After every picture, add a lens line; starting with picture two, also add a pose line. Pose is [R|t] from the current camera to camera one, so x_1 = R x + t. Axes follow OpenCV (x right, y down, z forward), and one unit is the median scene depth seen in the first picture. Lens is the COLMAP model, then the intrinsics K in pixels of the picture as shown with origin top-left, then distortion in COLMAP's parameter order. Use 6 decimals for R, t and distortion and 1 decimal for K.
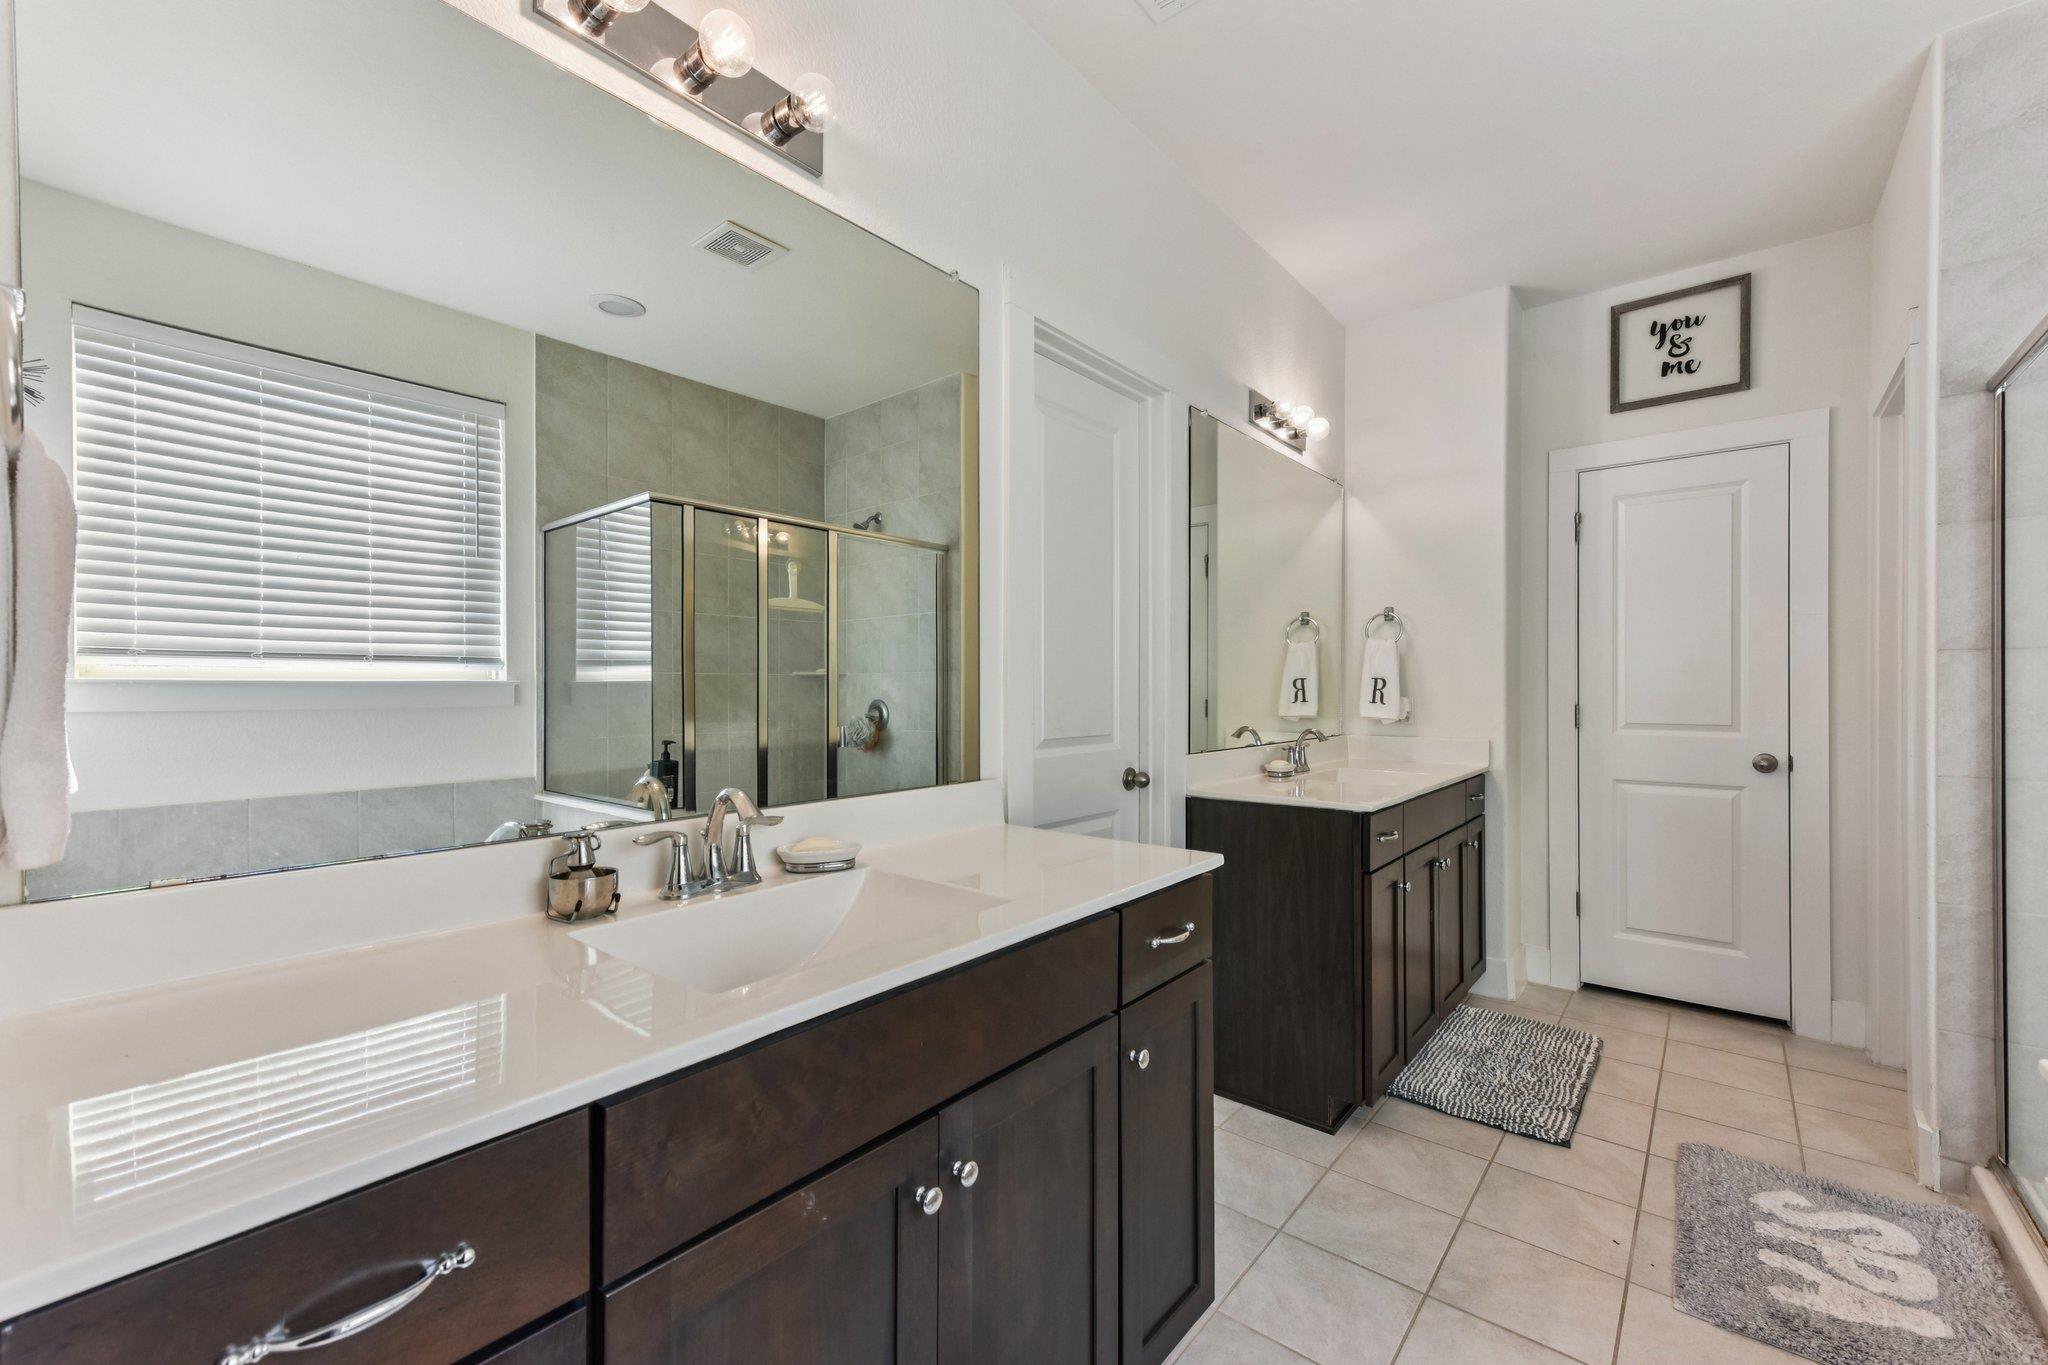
lens RADIAL K [[812.4, 0, 1028.7], [0, 812.4, 692.1], [0, 0, 1]] dist [0.001598, 0.000480]
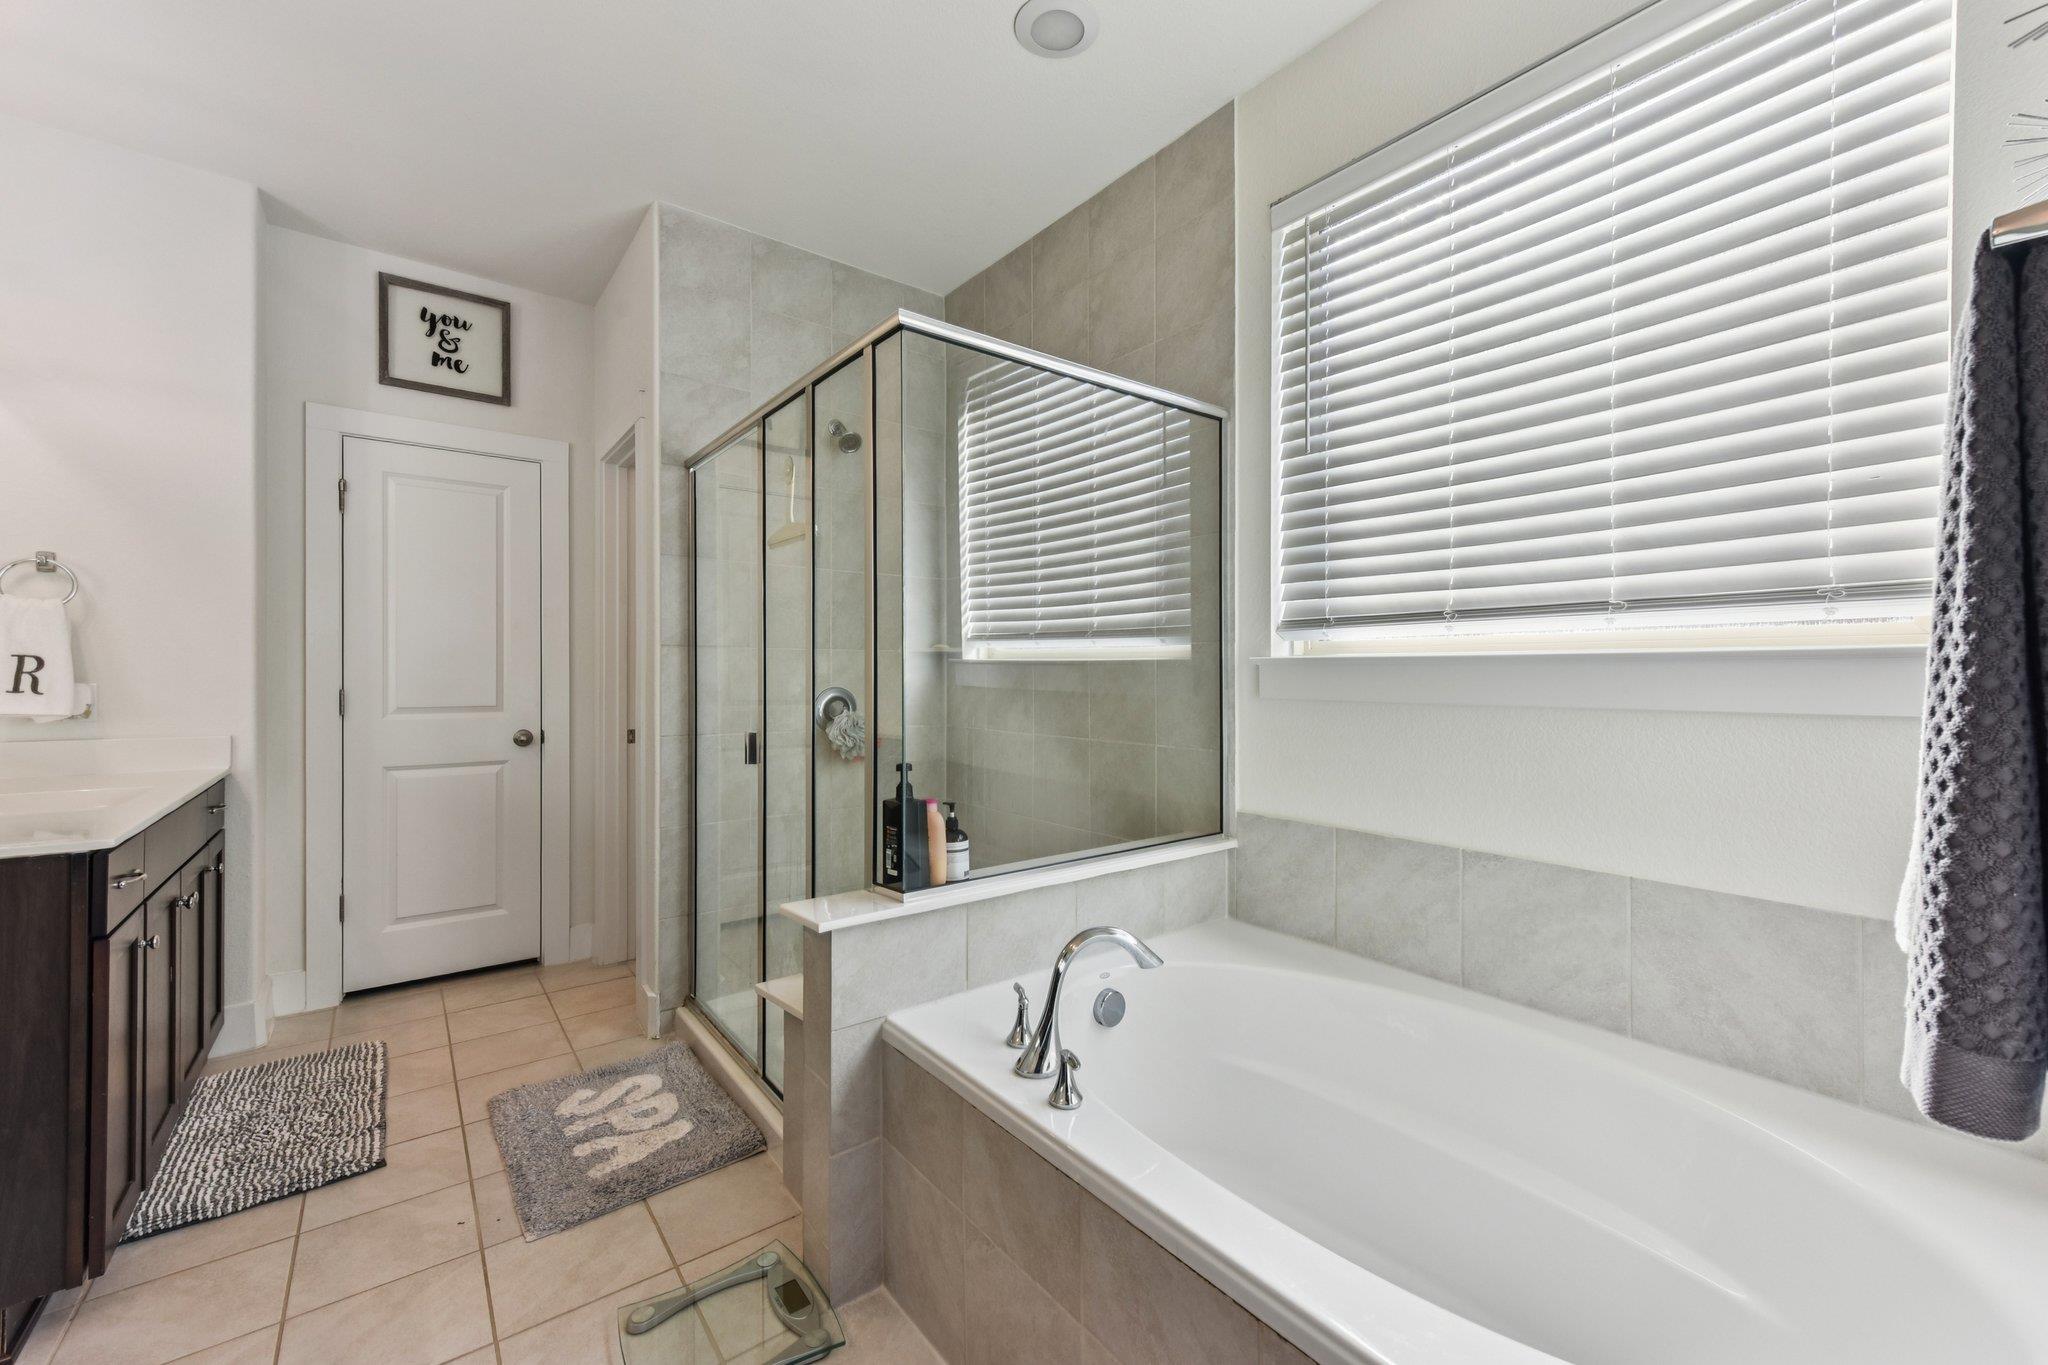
lens RADIAL K [[828.6, 0, 1029.1], [0, 828.6, 672.3], [0, 0, 1]] dist [-0.000835, -0.000158]
pose [[0.209457, 0.003644, 0.977811, -0.091704], [0.000875, 0.999992, -0.003914, 0.000274], [-0.977817, 0.001676, 0.209452, 0.068061]]
